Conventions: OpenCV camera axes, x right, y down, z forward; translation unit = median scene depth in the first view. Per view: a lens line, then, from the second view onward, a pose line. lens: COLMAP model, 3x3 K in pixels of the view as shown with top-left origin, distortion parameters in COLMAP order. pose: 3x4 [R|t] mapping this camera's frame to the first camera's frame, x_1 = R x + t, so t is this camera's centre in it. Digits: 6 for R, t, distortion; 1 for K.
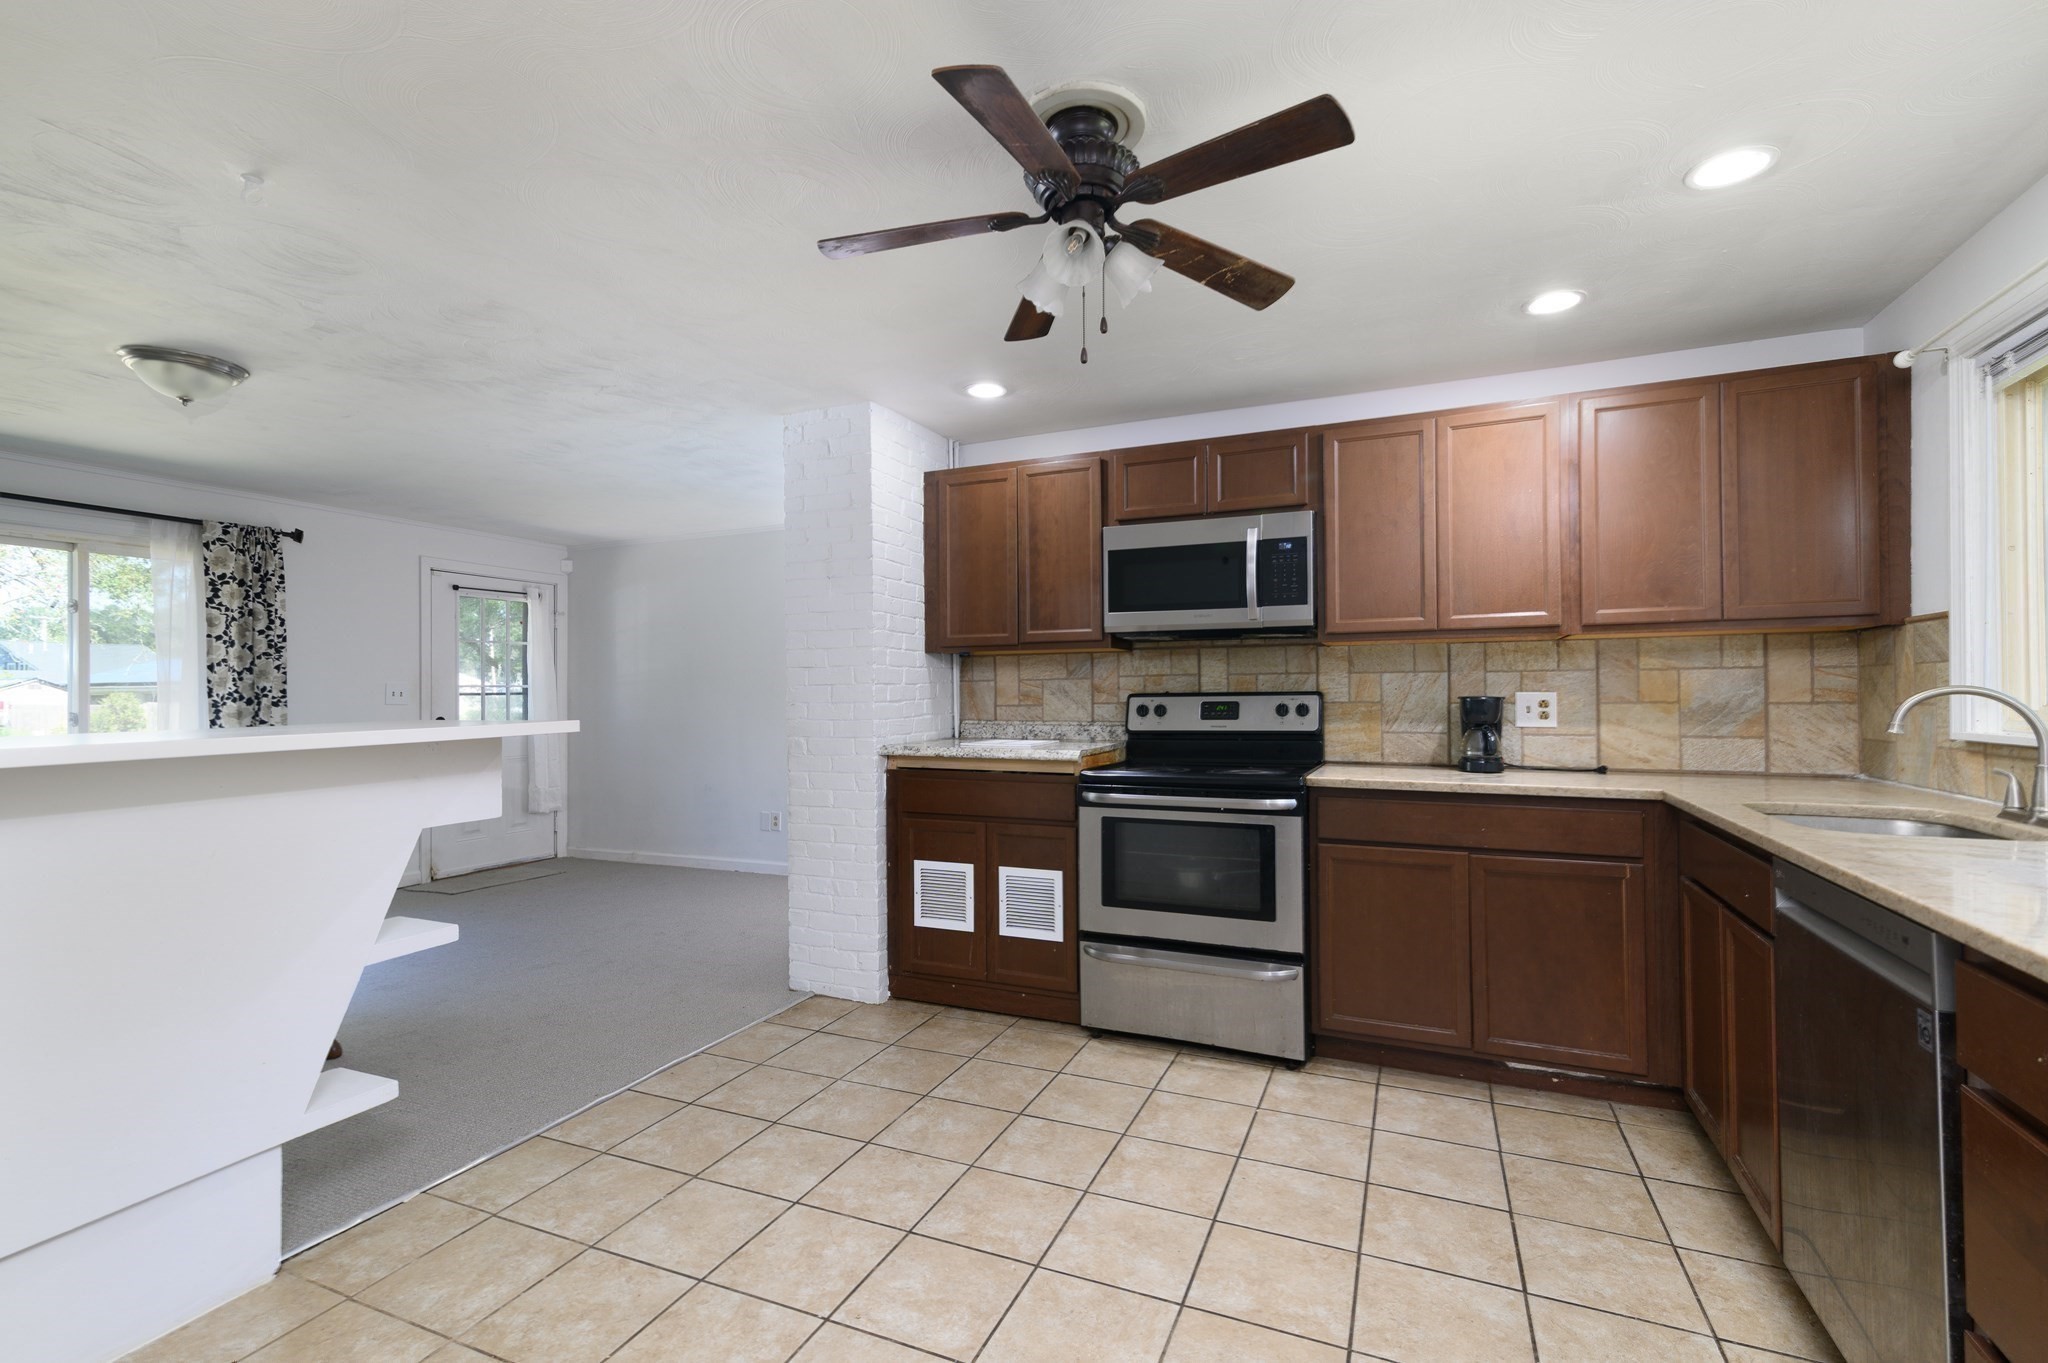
lens RADIAL K [[919.7, 0, 1035.5], [0, 919.7, 685.5], [0, 0, 1]] dist [0.015679, 0.000465]
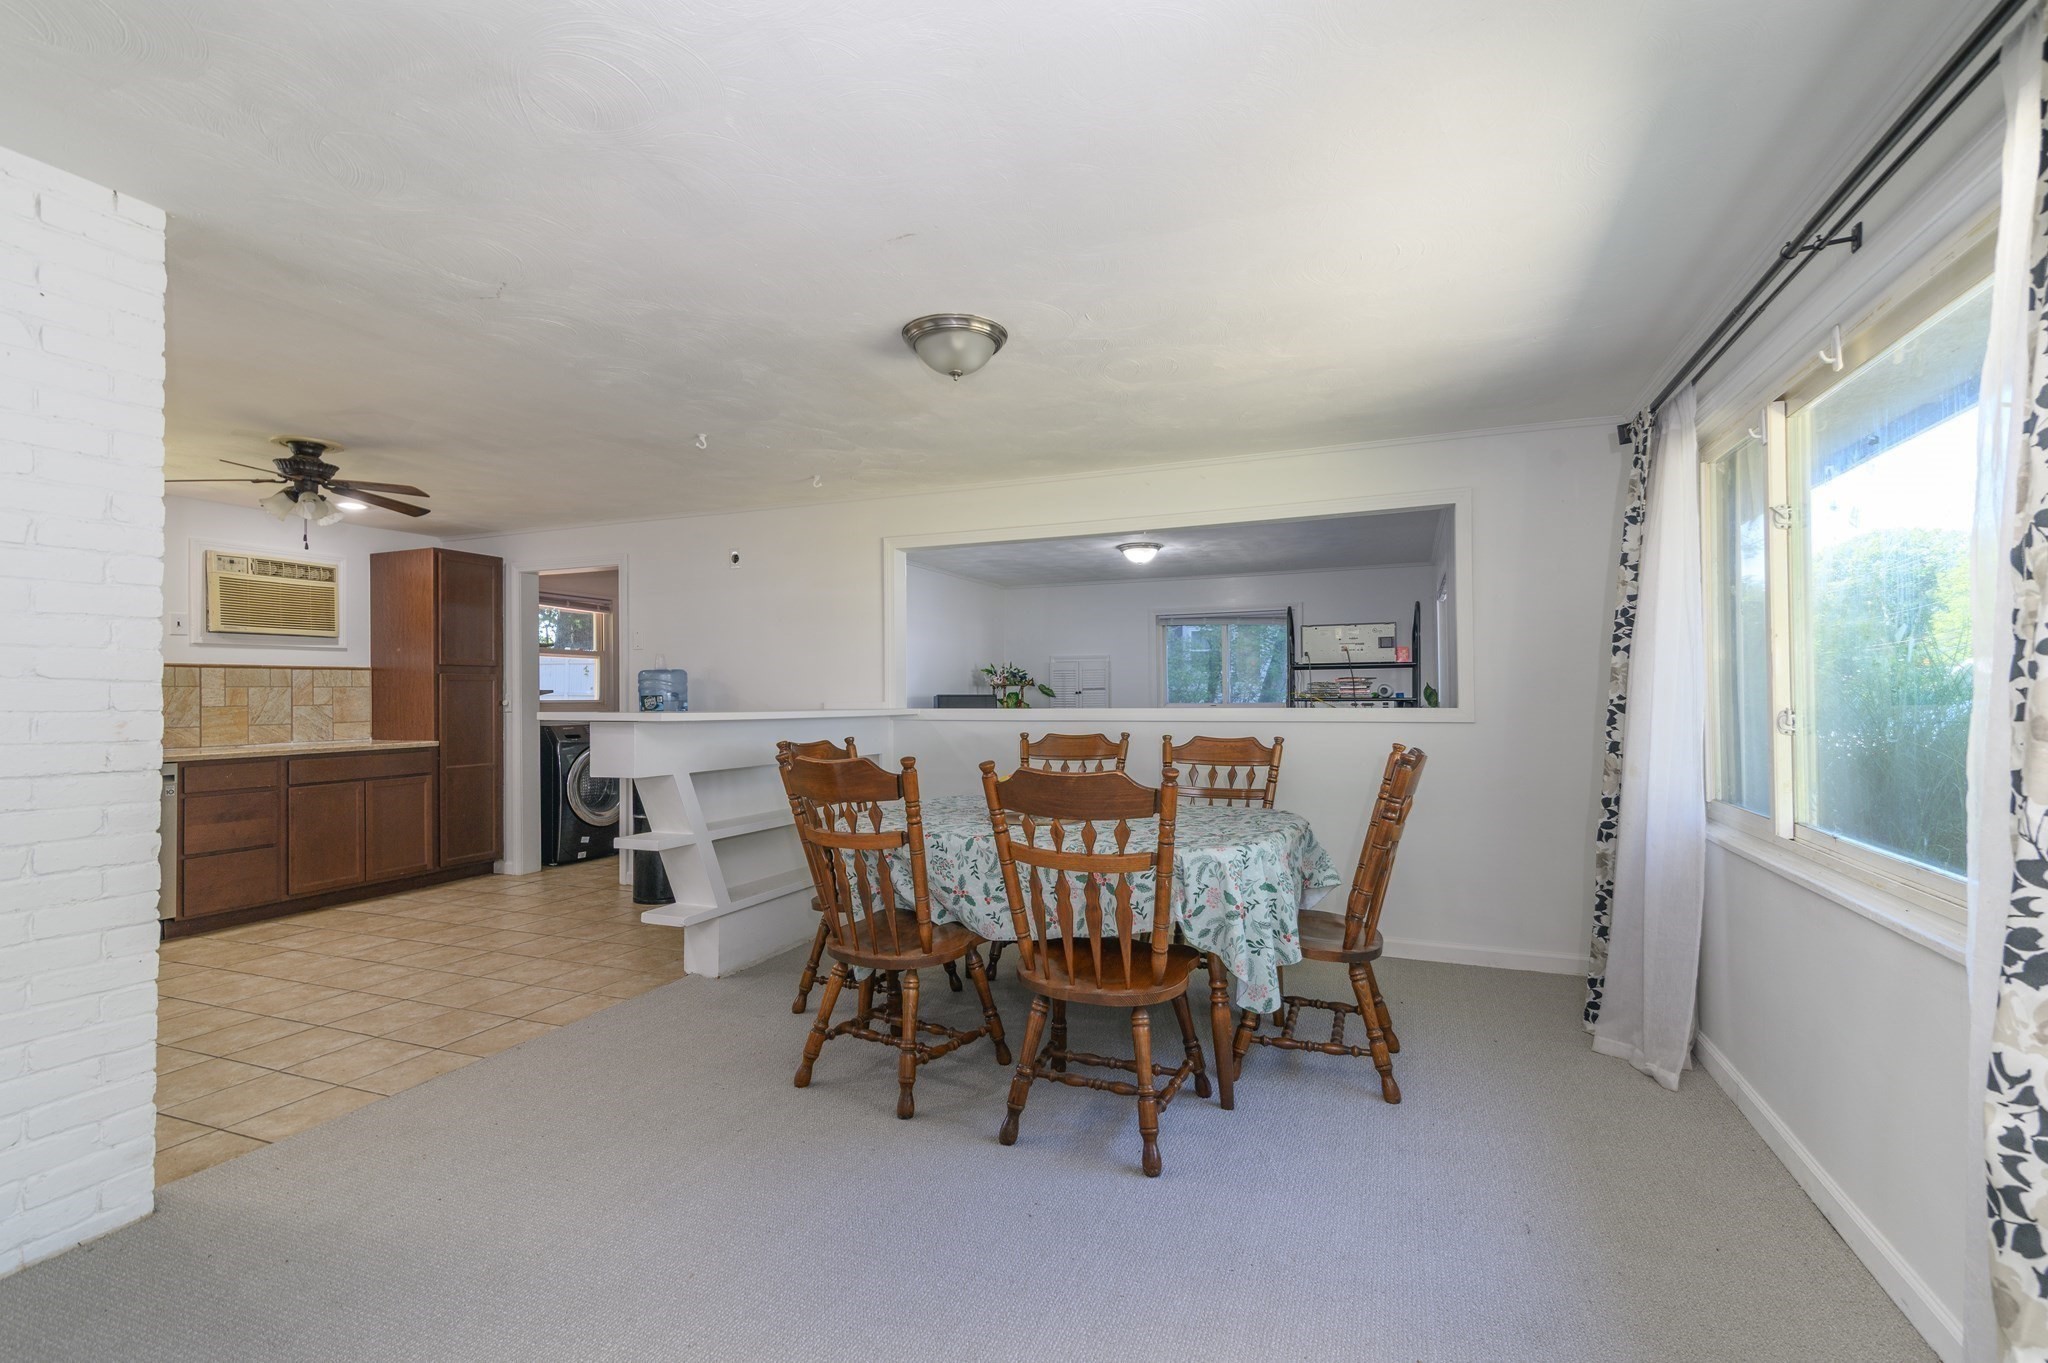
lens RADIAL K [[919.7, 0, 1019.5], [0, 919.7, 690.4], [0, 0, 1]] dist [0.015679, 0.000465]
pose [[-0.999881, 0.013441, -0.007521, -1.285971], [0.013535, 0.999829, -0.012581, 0.034037], [0.007351, -0.012681, -0.999893, 2.539585]]
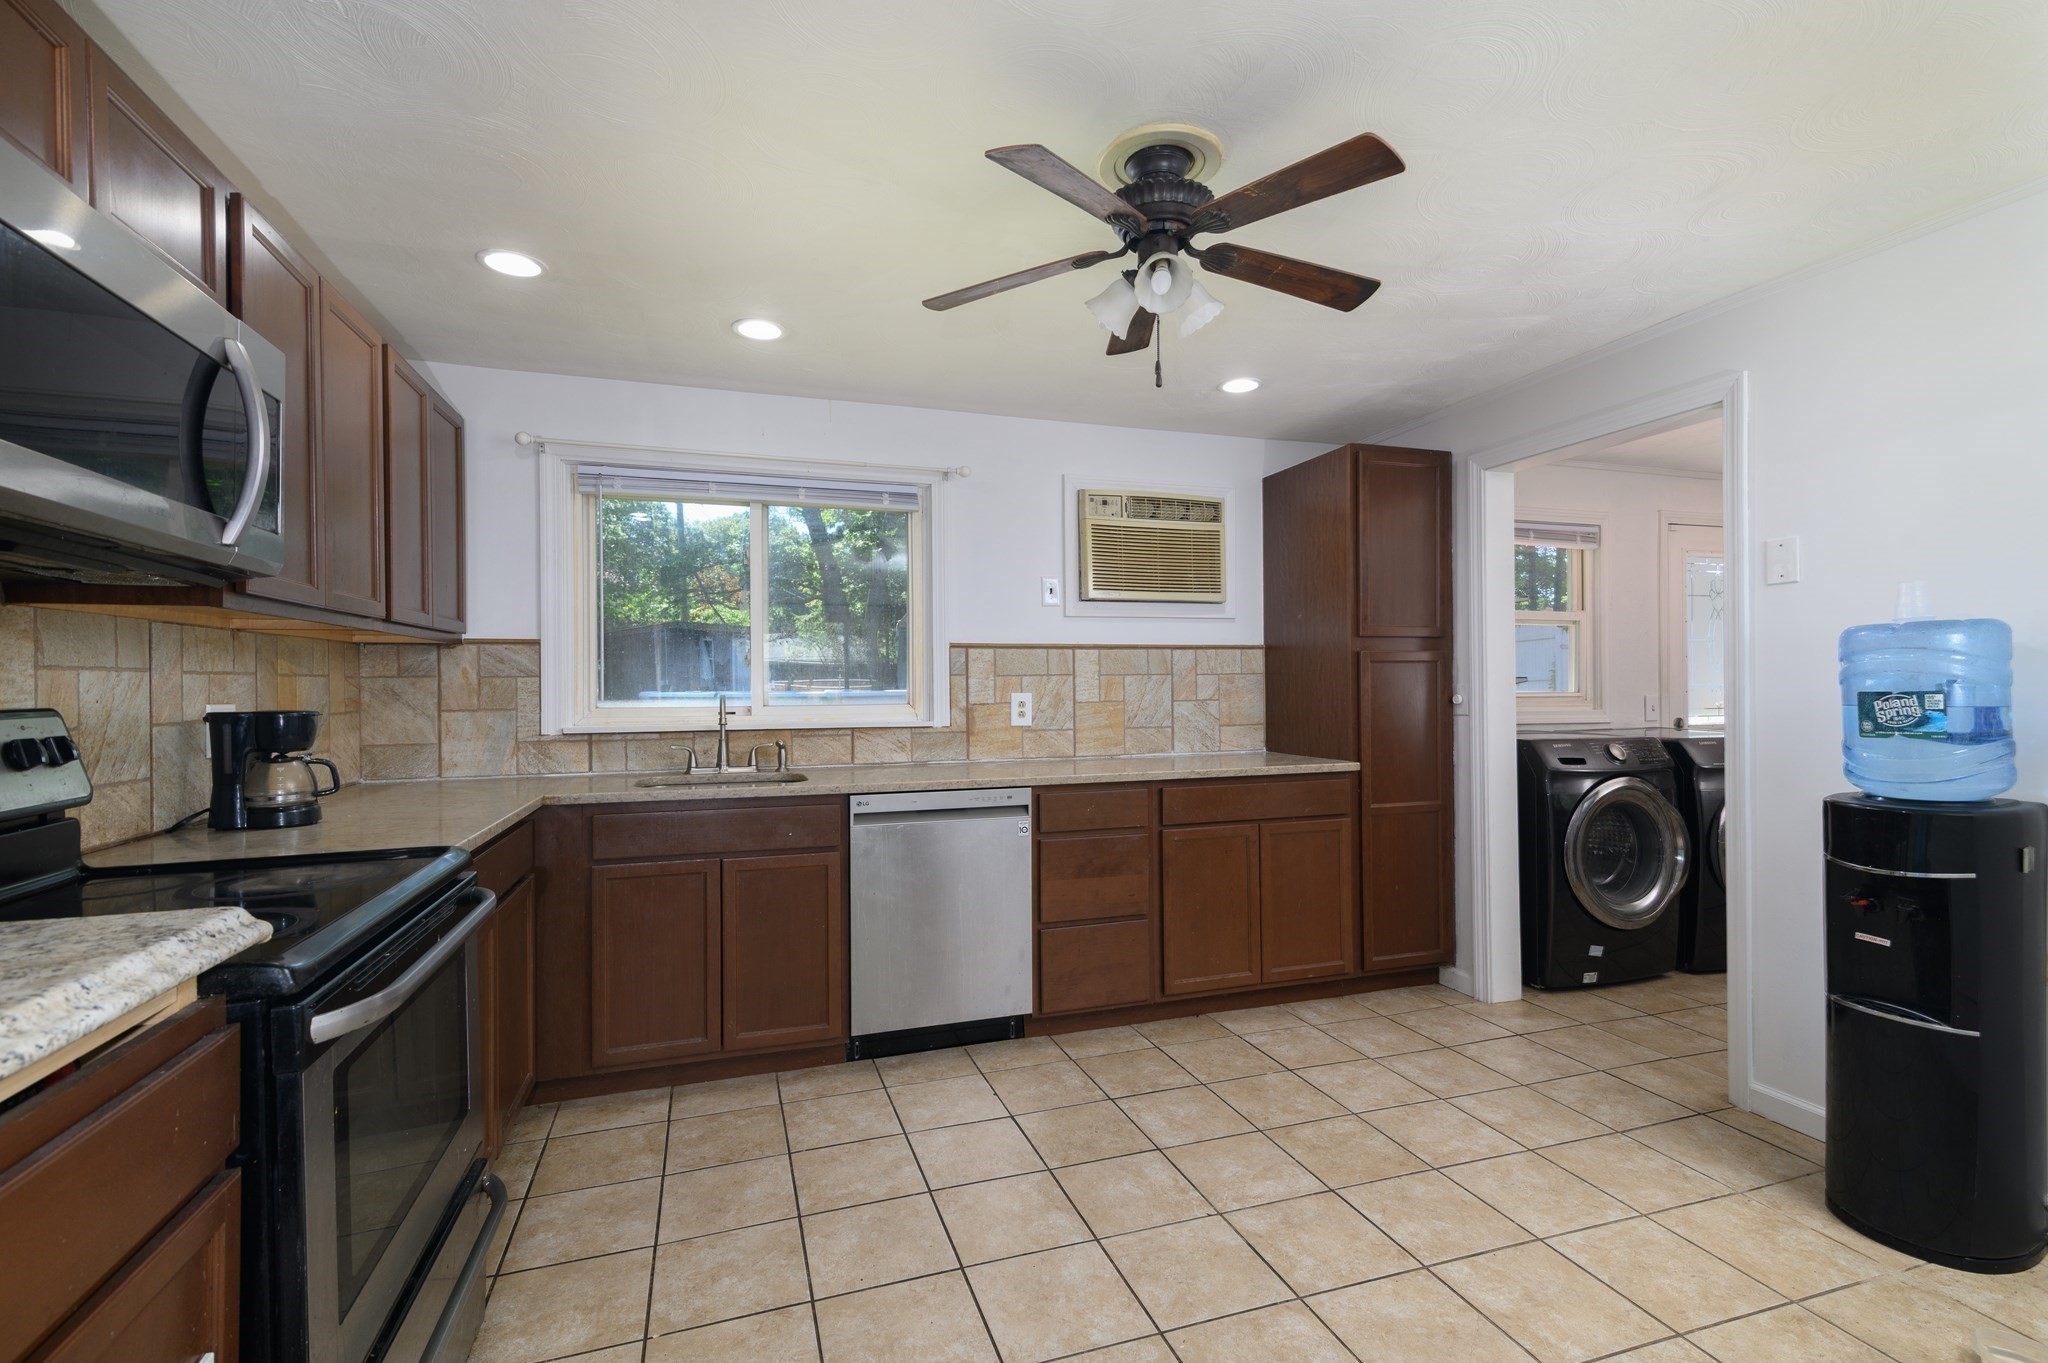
lens RADIAL K [[919.7, 0, 1022.9], [0, 919.7, 685.1], [0, 0, 1]] dist [0.015679, 0.000465]
pose [[-0.659981, 0.010925, 0.751203, -0.501553], [0.005092, 0.999936, -0.010069, 0.003817], [-0.751265, -0.002820, -0.659994, 1.431069]]
